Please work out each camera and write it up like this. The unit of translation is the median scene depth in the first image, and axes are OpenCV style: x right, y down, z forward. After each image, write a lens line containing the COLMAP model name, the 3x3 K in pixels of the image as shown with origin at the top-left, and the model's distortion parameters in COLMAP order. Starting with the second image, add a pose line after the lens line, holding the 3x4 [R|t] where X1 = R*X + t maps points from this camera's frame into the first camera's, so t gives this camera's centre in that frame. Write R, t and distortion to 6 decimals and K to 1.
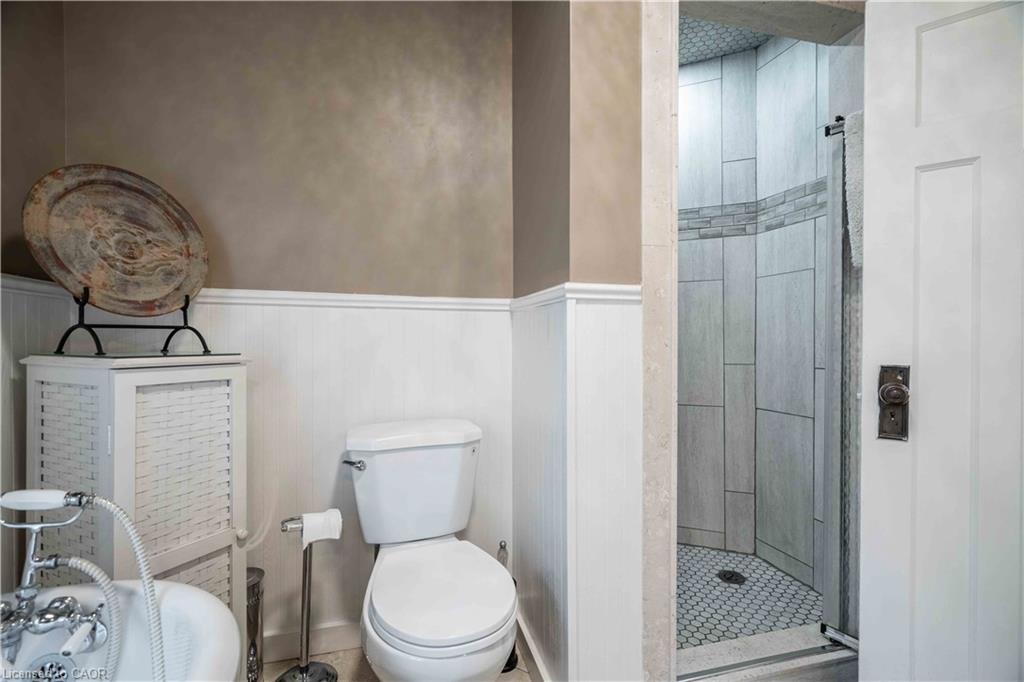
lens RADIAL K [[471.8, 0, 512.9], [0, 471.8, 339.4], [0, 0, 1]] dist [-0.003688, 0.001835]
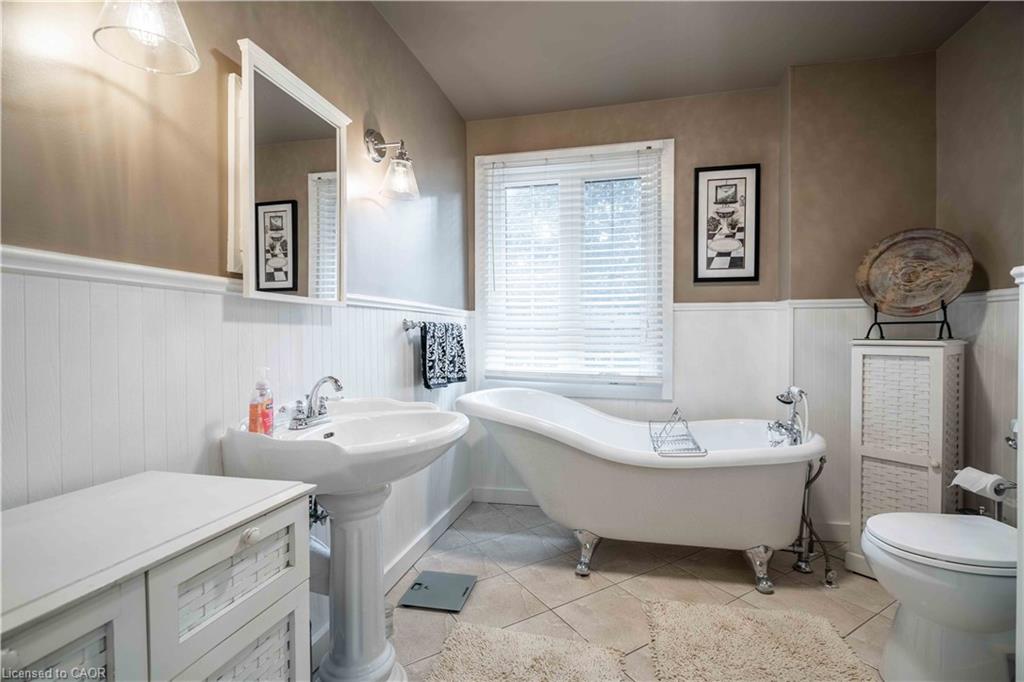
lens RADIAL K [[471.8, 0, 515.1], [0, 471.8, 338.5], [0, 0, 1]] dist [-0.003688, 0.001835]
pose [[-0.489360, 0.013715, -0.871974, 1.362701], [0.008969, 0.999903, 0.010694, -0.000867], [0.872036, -0.002588, -0.489435, 0.594958]]
